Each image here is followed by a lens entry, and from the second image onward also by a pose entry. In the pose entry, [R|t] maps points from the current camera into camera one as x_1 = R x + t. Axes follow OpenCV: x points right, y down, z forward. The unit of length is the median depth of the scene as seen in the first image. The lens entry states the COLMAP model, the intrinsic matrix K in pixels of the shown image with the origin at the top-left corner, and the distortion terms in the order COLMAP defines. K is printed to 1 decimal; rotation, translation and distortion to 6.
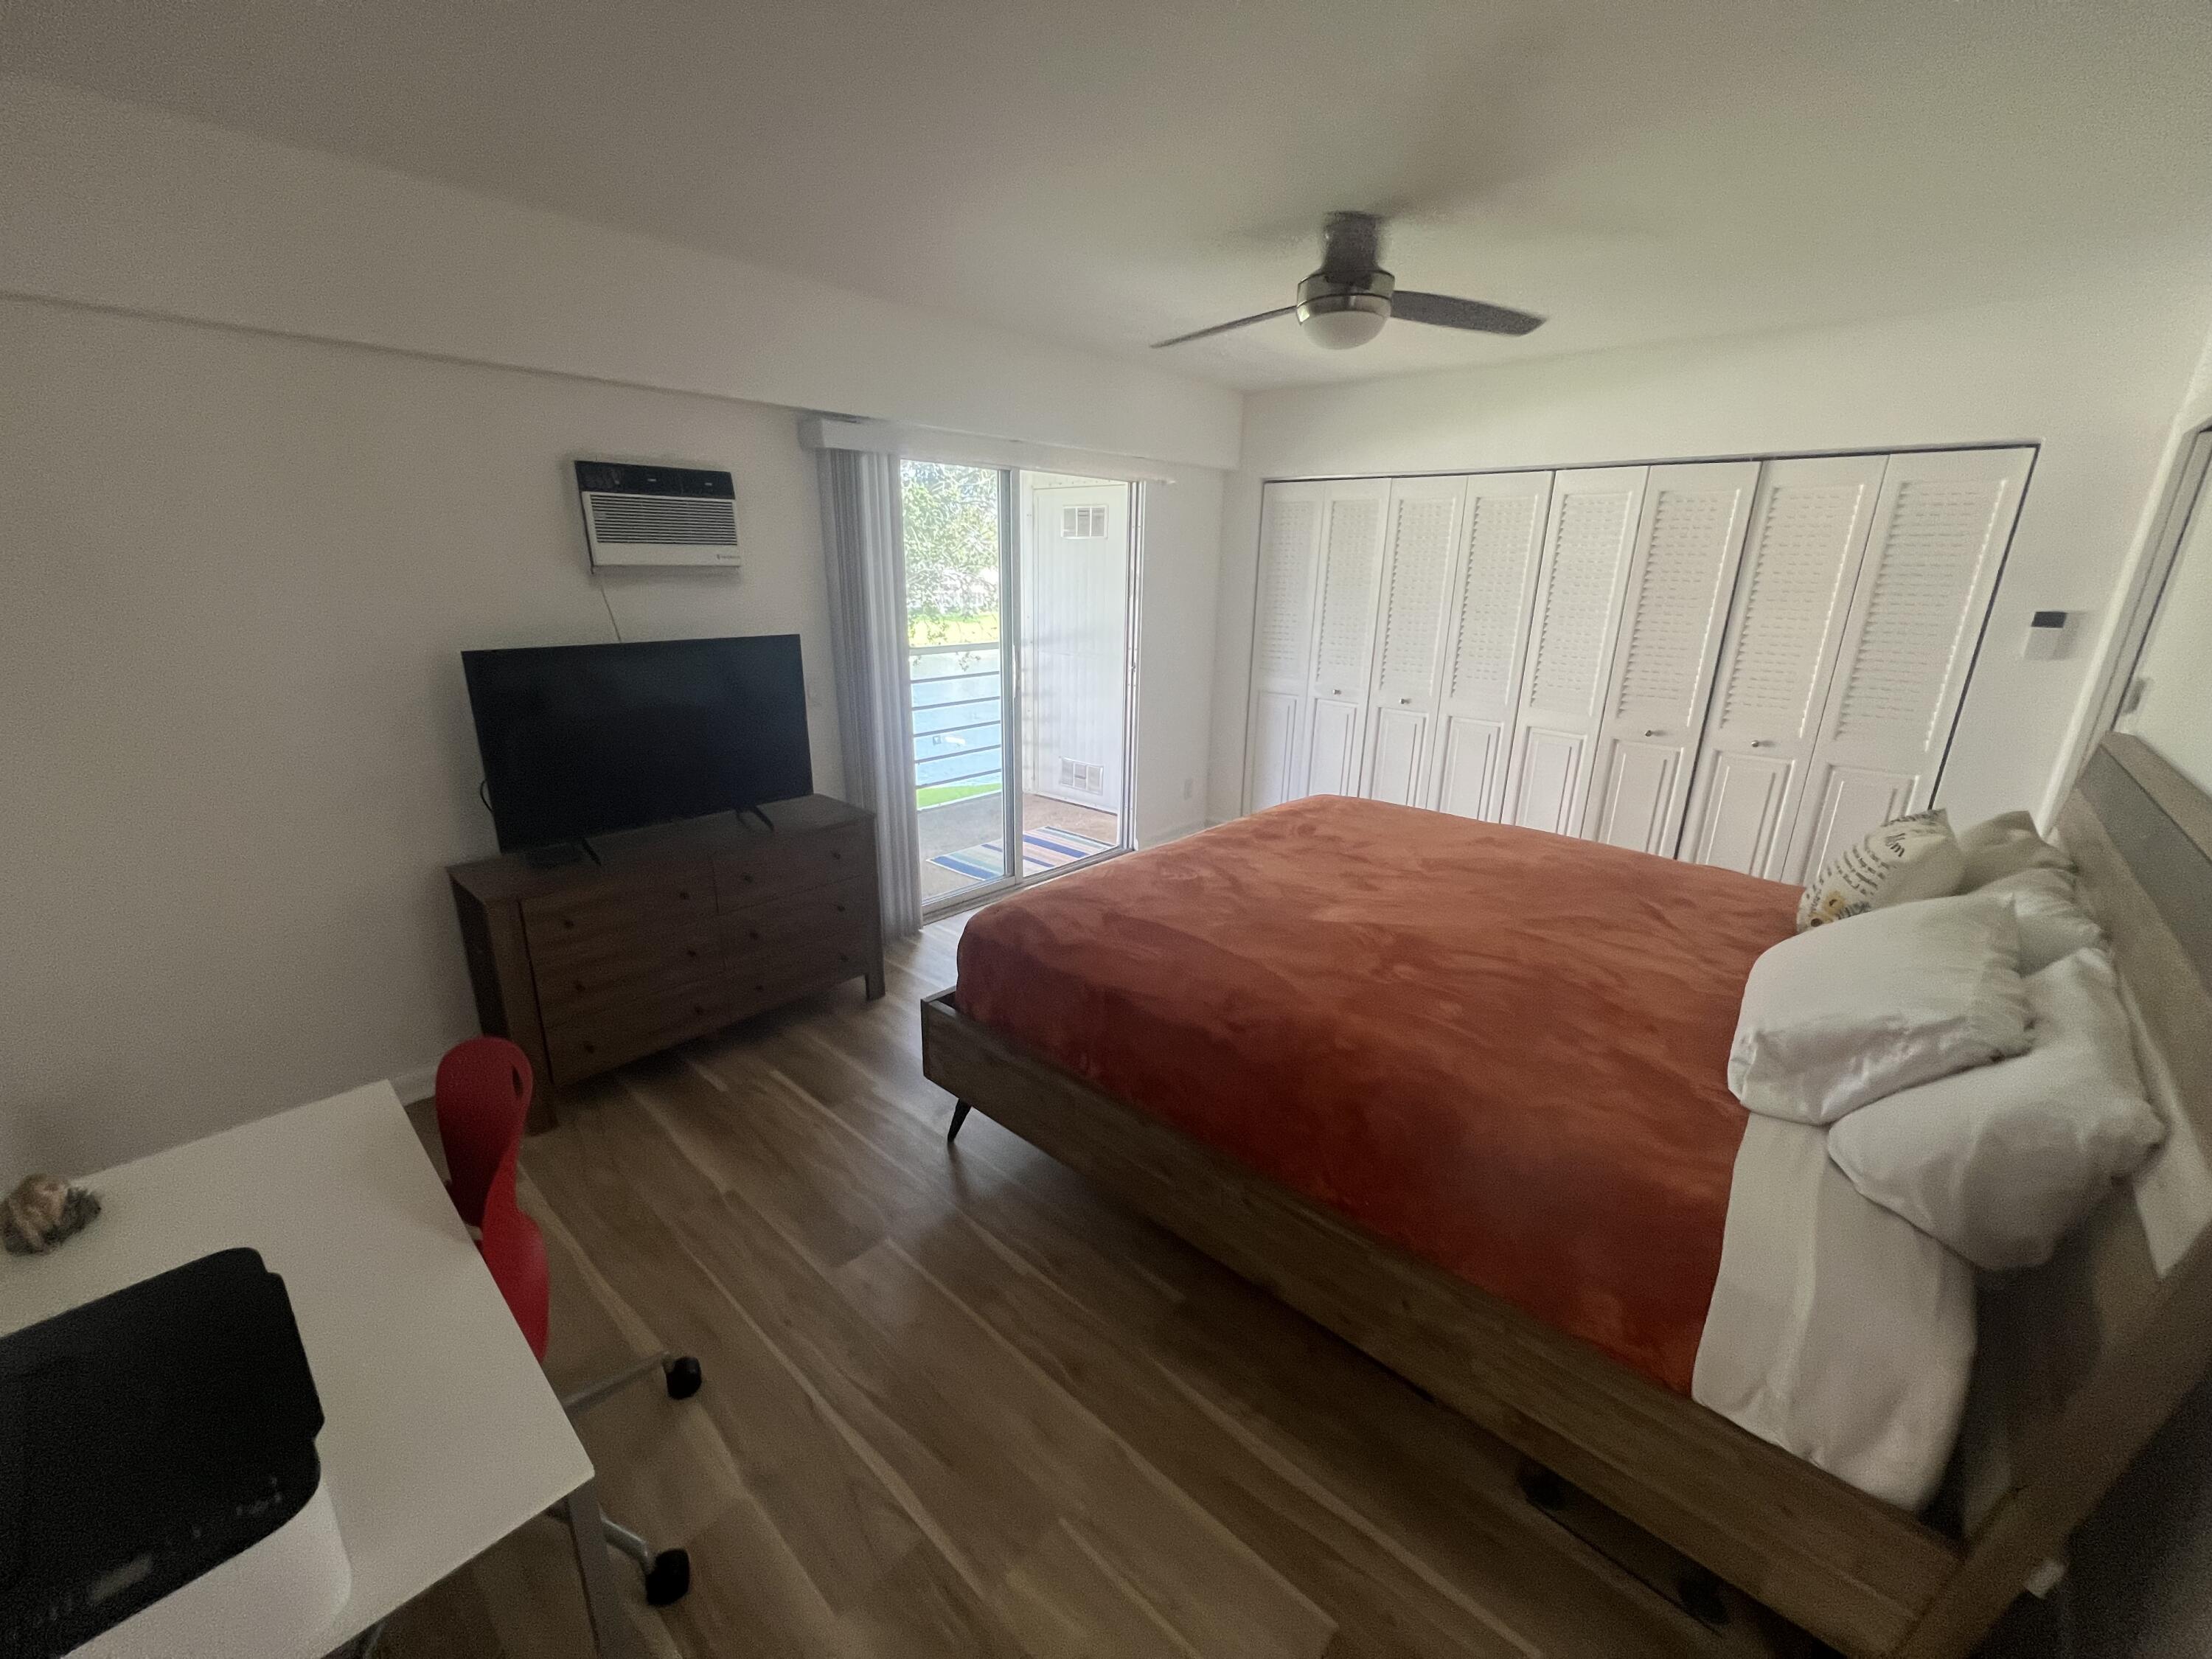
lens RADIAL K [[884.8, 0, 1105.0], [0, 884.8, 829.6], [0, 0, 1]] dist [-0.004392, 0.000574]
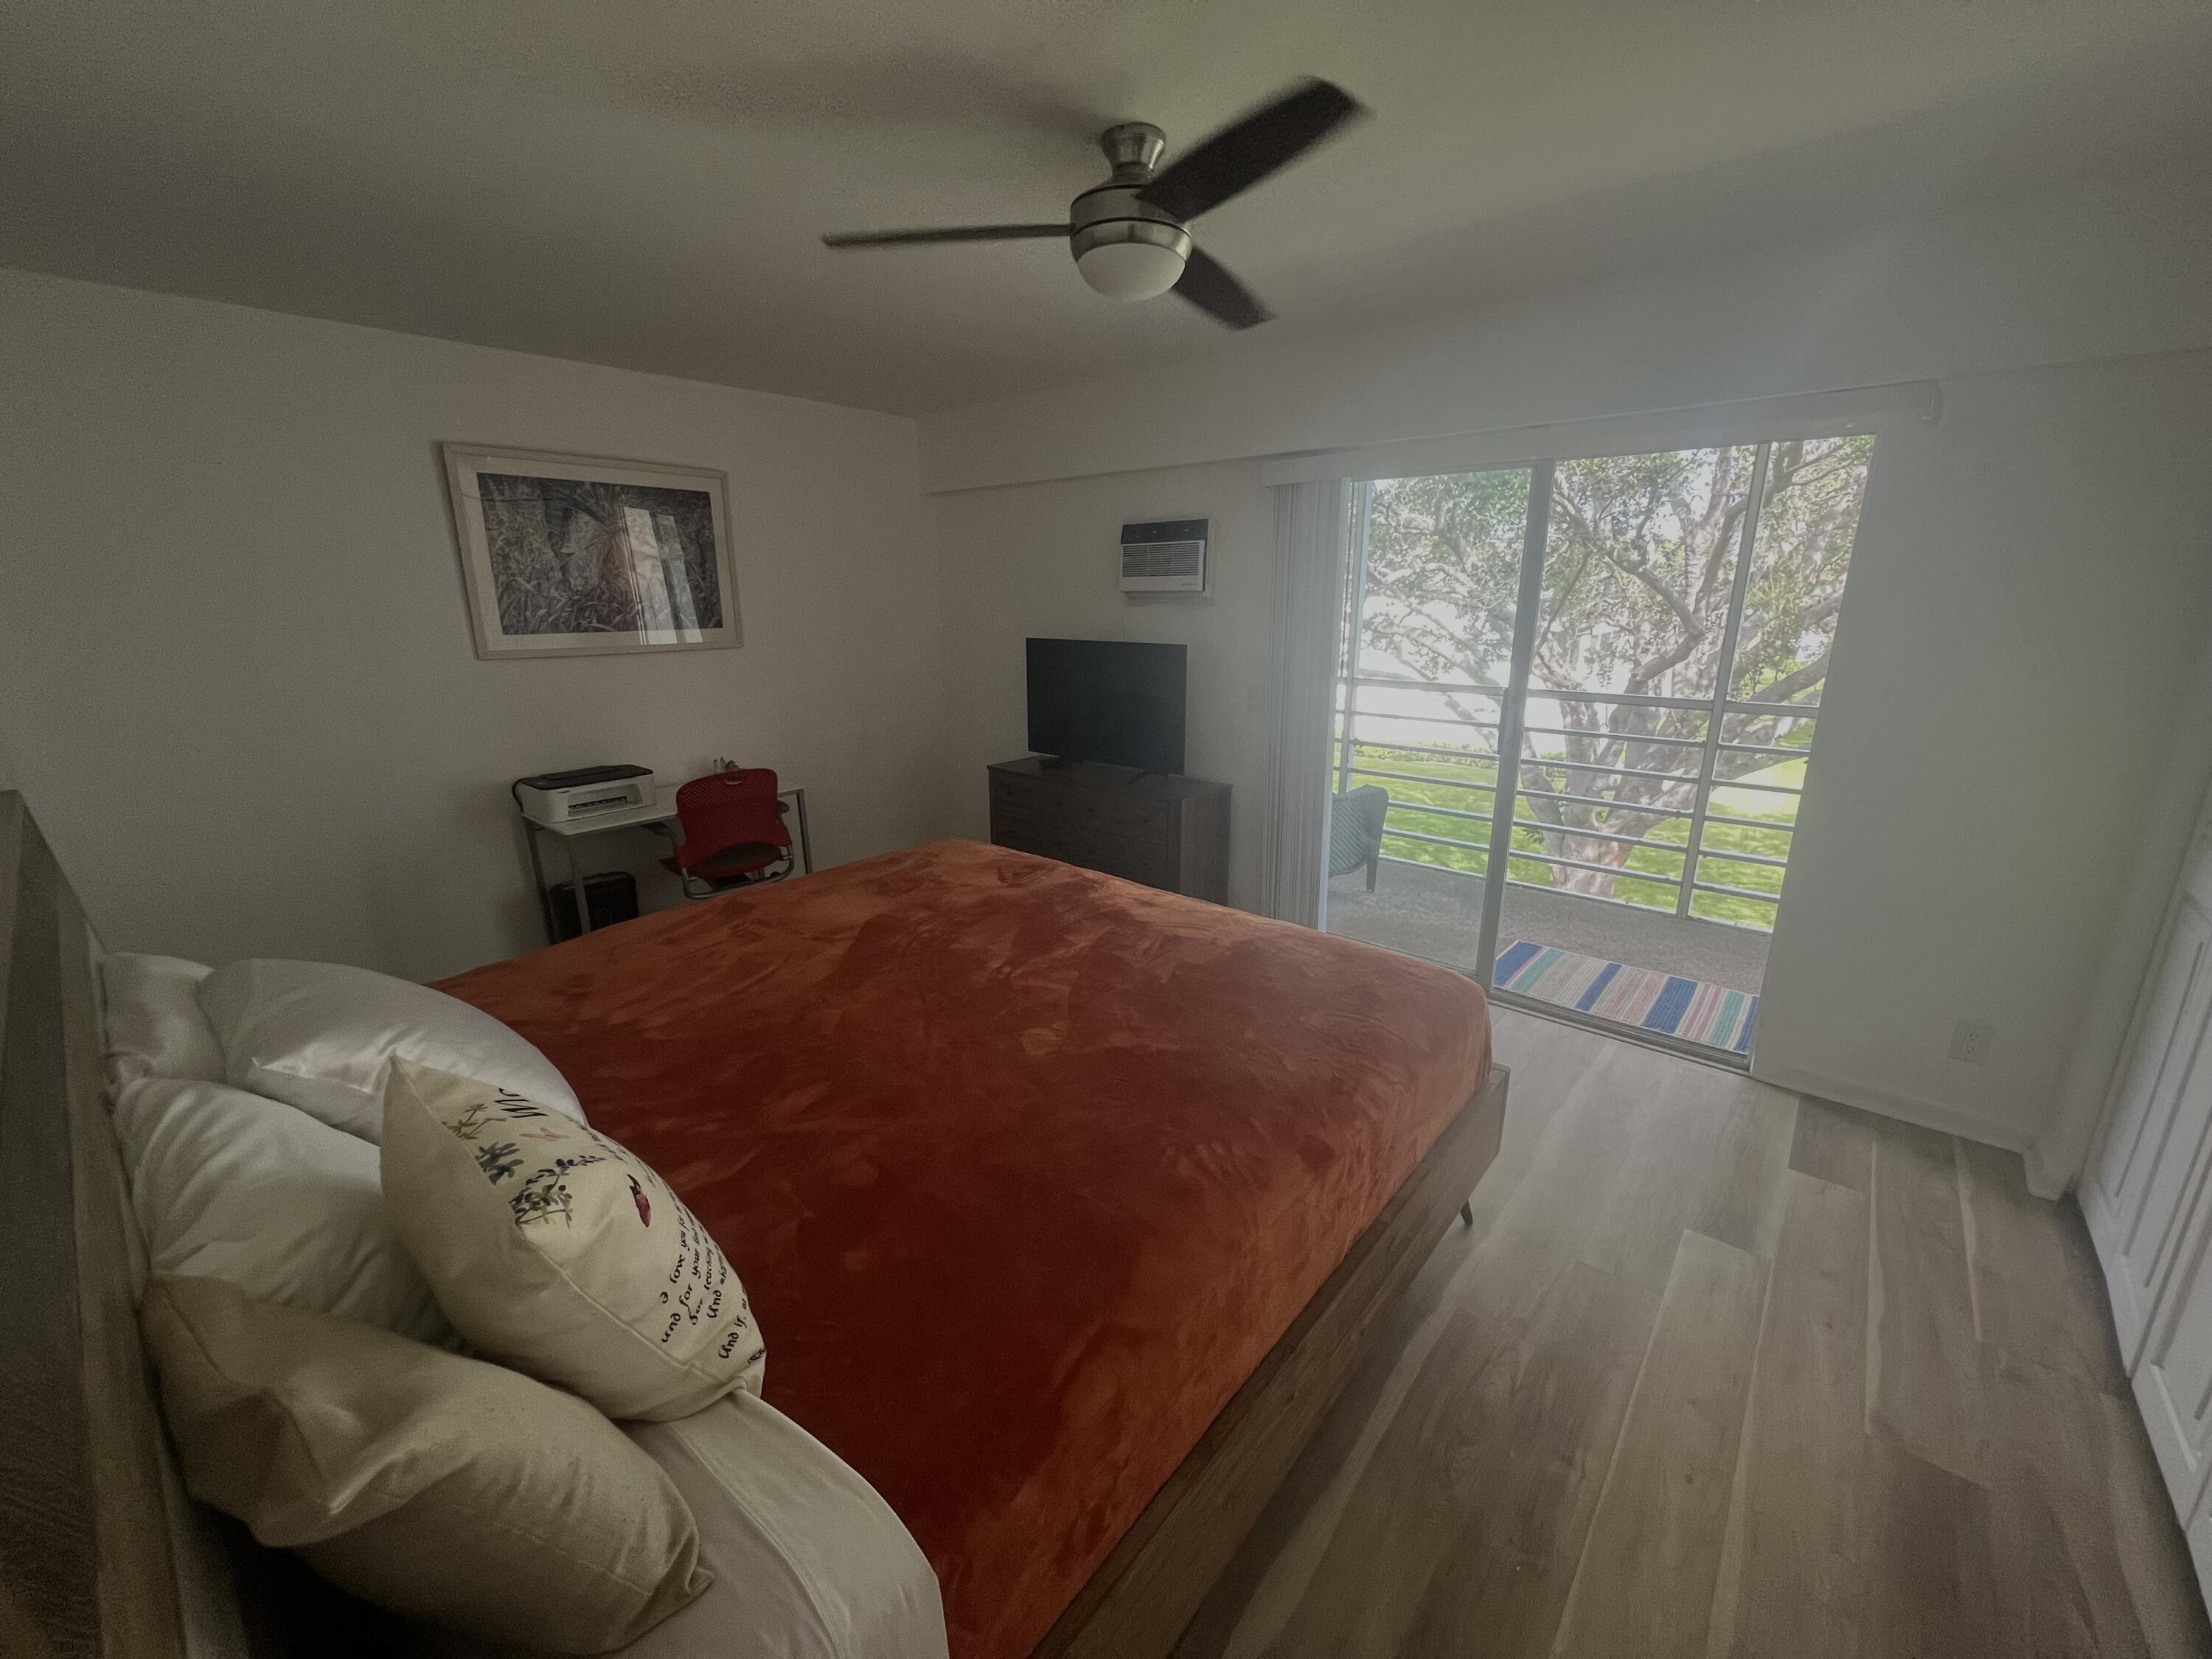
lens RADIAL K [[884.8, 0, 1105.9], [0, 884.8, 829.9], [0, 0, 1]] dist [-0.004392, 0.000574]
pose [[0.024952, 0.244320, -0.969374, 1.018197], [-0.284097, 0.931428, 0.227444, -0.253502], [0.958471, 0.269721, 0.092651, 0.935865]]
